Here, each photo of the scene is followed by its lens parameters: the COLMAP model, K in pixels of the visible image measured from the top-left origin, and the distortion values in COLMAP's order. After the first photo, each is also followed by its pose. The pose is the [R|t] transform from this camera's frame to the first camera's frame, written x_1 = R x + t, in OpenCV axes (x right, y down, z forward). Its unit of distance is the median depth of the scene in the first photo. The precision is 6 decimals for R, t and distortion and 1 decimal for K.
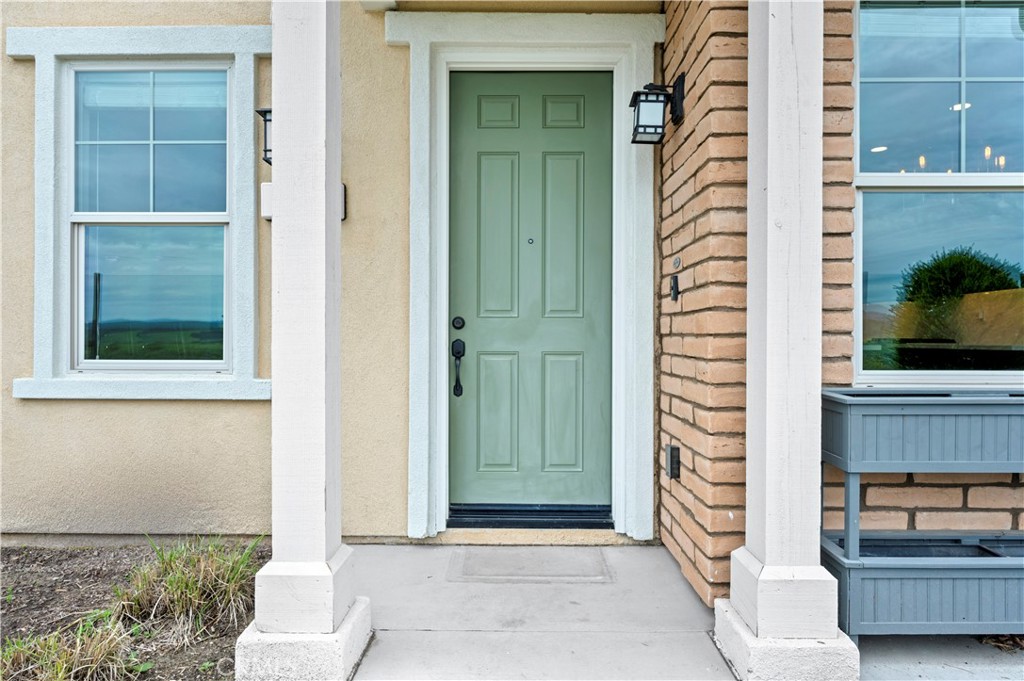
lens RADIAL K [[600.8, 0, 512.1], [0, 600.8, 337.7], [0, 0, 1]] dist [-0.003397, 0.000219]
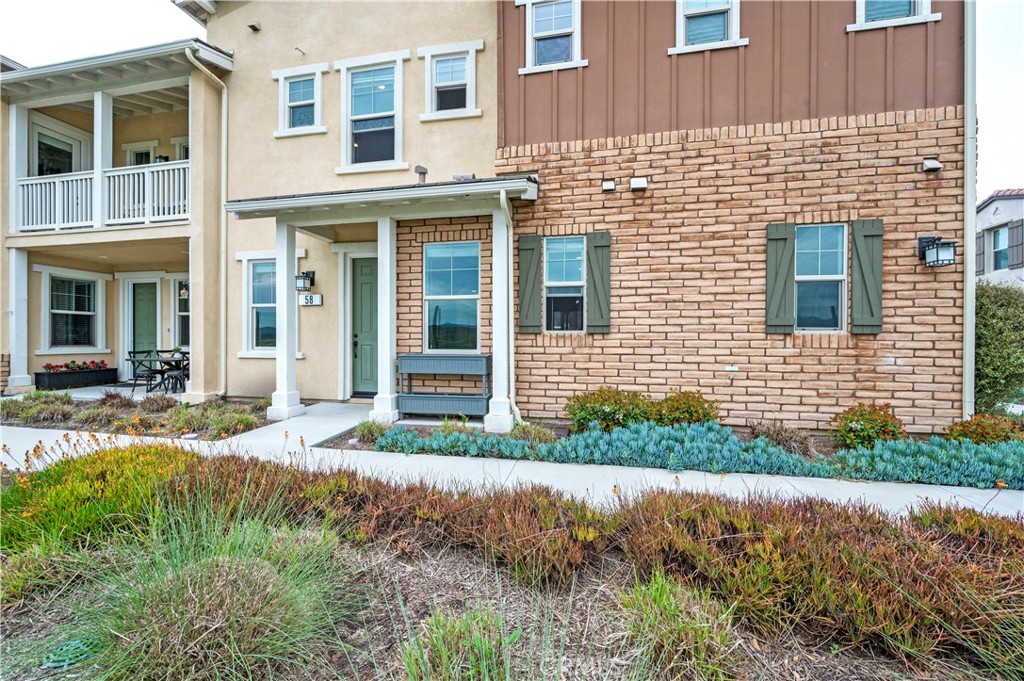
lens RADIAL K [[401.9, 0, 513.2], [0, 401.9, 339.9], [0, 0, 1]] dist [-0.001181, -0.000547]
pose [[0.983888, -0.000195, -0.178787, 1.180715], [0.000674, 0.999996, 0.002622, -0.007262], [0.178786, -0.002700, 0.983884, -1.025600]]
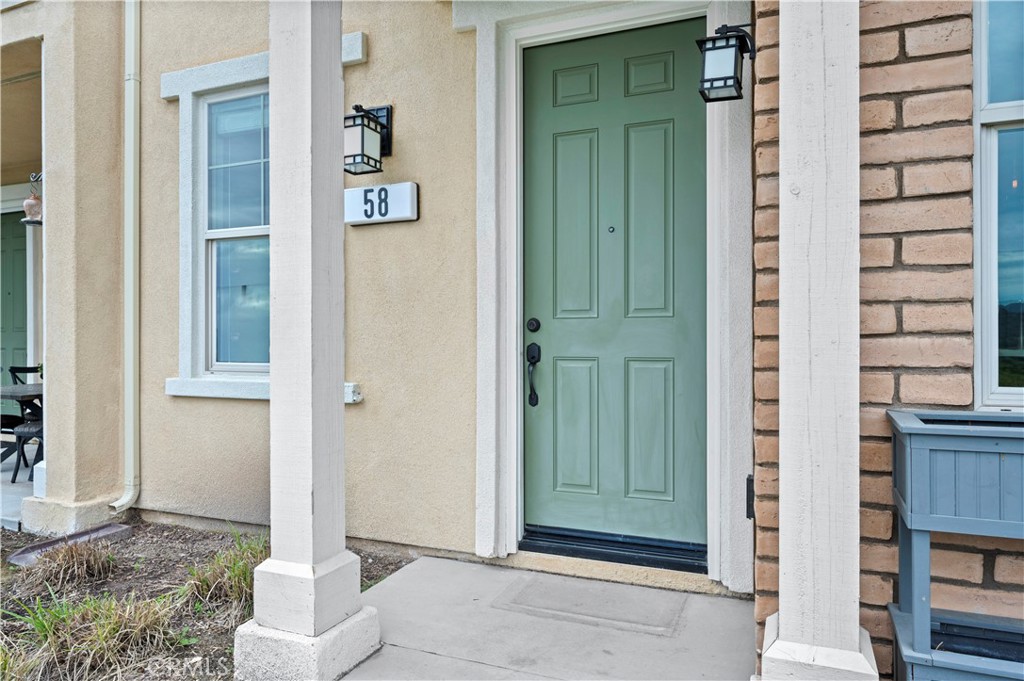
lens RADIAL K [[670.9, 0, 513.3], [0, 670.9, 339.7], [0, 0, 1]] dist [-0.003765, 0.000815]
pose [[0.927997, -0.003860, -0.372567, 0.267706], [0.003313, 0.999992, -0.002108, -0.000436], [0.372573, 0.000722, 0.928003, 0.052655]]
